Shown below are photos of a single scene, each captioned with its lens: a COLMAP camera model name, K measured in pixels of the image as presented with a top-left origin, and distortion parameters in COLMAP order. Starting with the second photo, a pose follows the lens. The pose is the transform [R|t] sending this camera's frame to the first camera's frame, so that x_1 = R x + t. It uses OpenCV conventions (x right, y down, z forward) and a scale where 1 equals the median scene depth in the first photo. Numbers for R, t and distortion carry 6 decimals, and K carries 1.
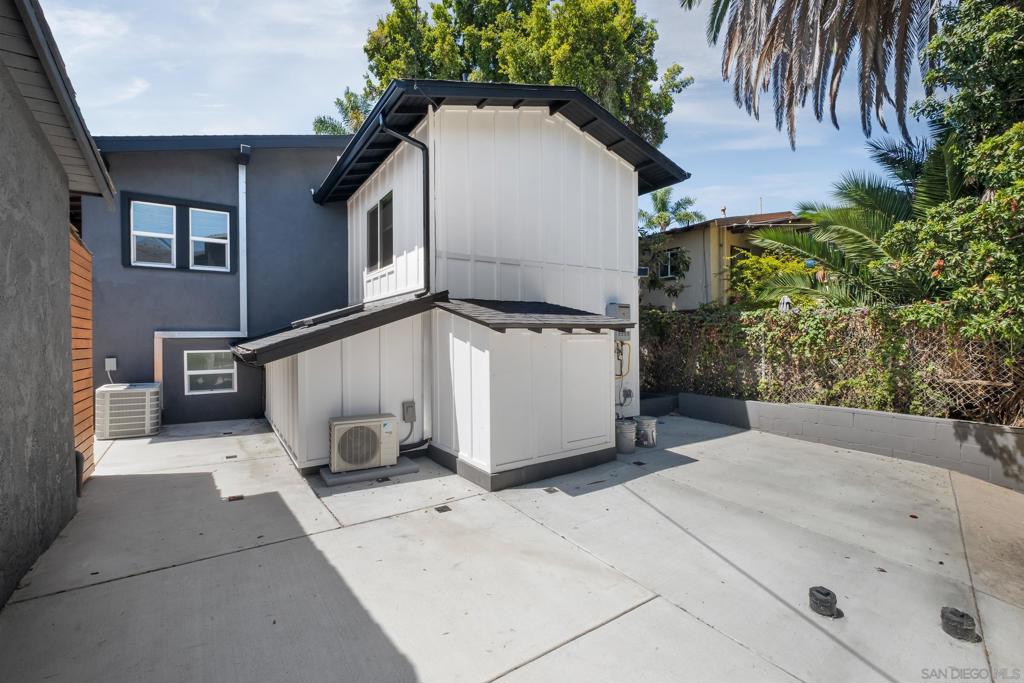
lens RADIAL K [[442.2, 0, 512.0], [0, 442.2, 341.5], [0, 0, 1]] dist [-0.000308, -0.000065]
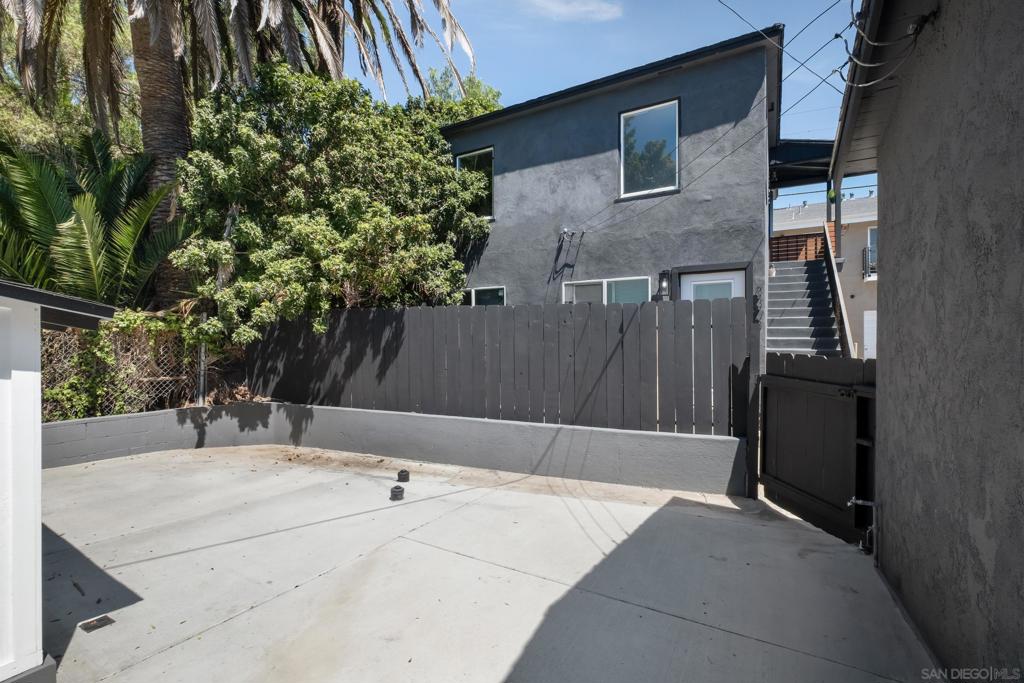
lens RADIAL K [[442.2, 0, 512.0], [0, 442.2, 341.5], [0, 0, 1]] dist [-0.000308, -0.000065]
pose [[-0.436321, 0.009066, 0.899745, -0.622732], [0.005080, 0.999958, -0.007612, 0.000193], [-0.899777, 0.001249, -0.436349, 0.784398]]
